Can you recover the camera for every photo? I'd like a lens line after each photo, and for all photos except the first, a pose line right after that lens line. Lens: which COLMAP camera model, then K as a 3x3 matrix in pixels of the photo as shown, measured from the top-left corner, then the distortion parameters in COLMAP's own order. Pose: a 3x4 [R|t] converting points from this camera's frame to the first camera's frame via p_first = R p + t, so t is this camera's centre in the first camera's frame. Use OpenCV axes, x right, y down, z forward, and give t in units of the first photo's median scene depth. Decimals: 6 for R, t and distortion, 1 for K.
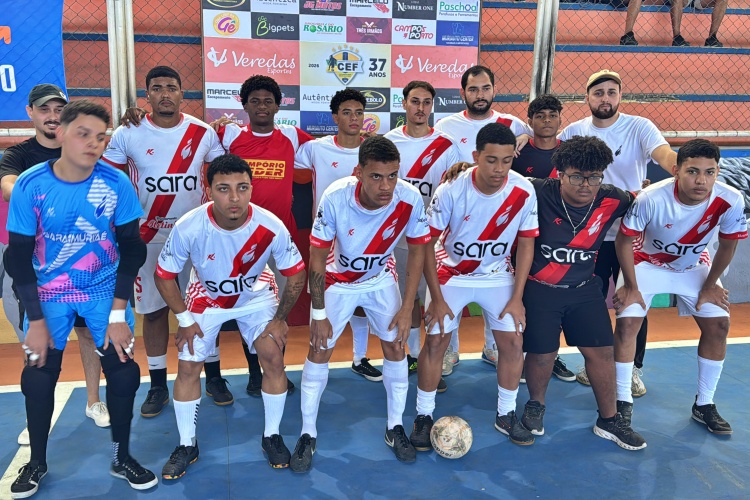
lens RADIAL K [[672.1, 0, 375.0], [0, 672.1, 250.0], [0, 0, 1]] dist [0.167636, -0.271749]
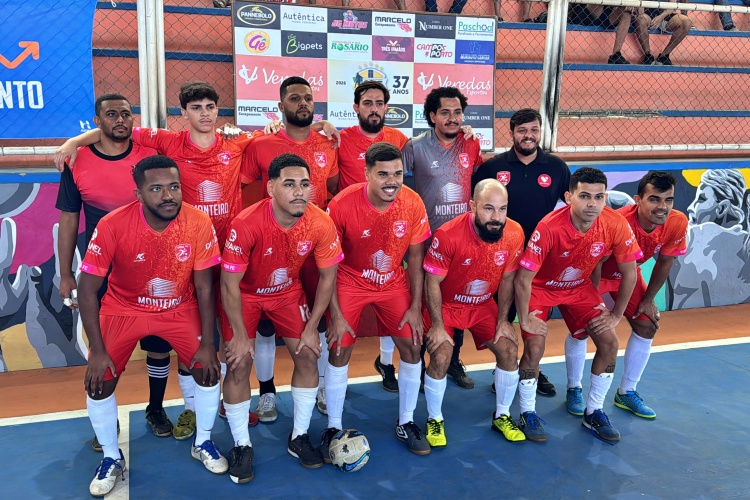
lens RADIAL K [[672.1, 0, 375.0], [0, 672.1, 250.0], [0, 0, 1]] dist [0.167636, -0.271749]
pose [[0.994476, -0.021905, 0.102656, -0.146322], [0.024023, 0.999522, -0.019448, -0.000616], [-0.102181, 0.021807, 0.994527, -0.008033]]
